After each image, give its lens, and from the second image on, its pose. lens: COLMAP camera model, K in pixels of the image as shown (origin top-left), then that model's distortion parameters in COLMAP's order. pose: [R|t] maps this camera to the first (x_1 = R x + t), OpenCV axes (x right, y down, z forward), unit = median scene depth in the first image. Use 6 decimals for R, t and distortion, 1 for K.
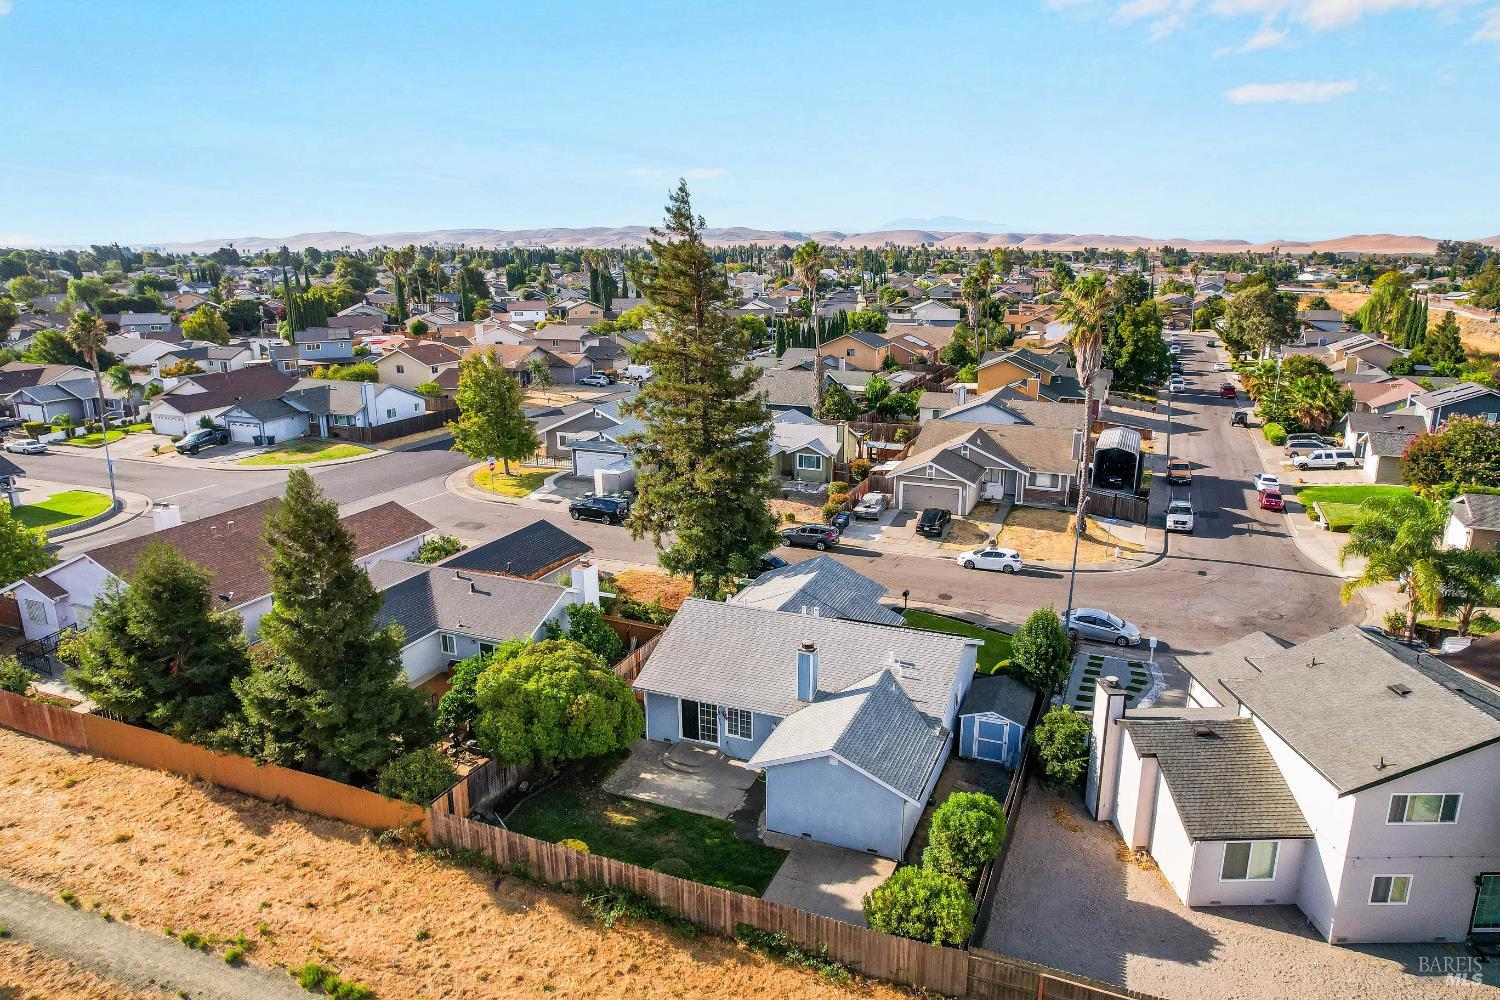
lens RADIAL K [[978.6, 0, 755.0], [0, 978.6, 513.9], [0, 0, 1]] dist [-0.063007, 0.052945]
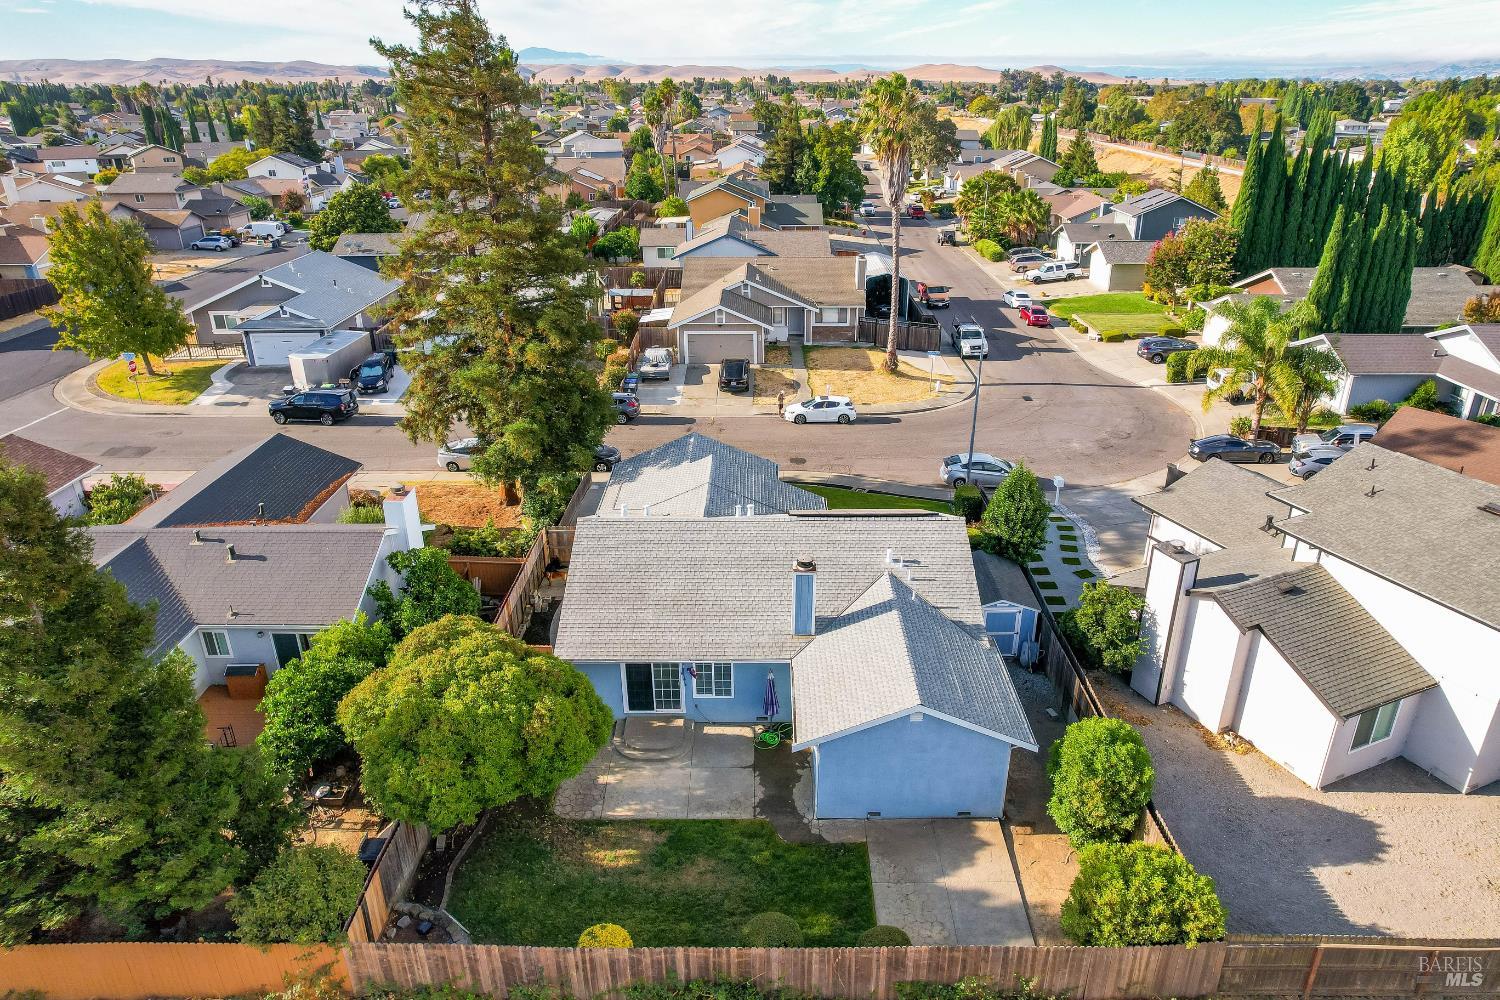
lens RADIAL K [[978.6, 0, 758.6], [0, 978.6, 507.1], [0, 0, 1]] dist [-0.063007, 0.052945]
pose [[0.923134, -0.156443, 0.351212, -0.127914], [0.103534, 0.980880, 0.164789, -0.018117], [-0.370277, -0.115760, 0.921680, 0.182083]]
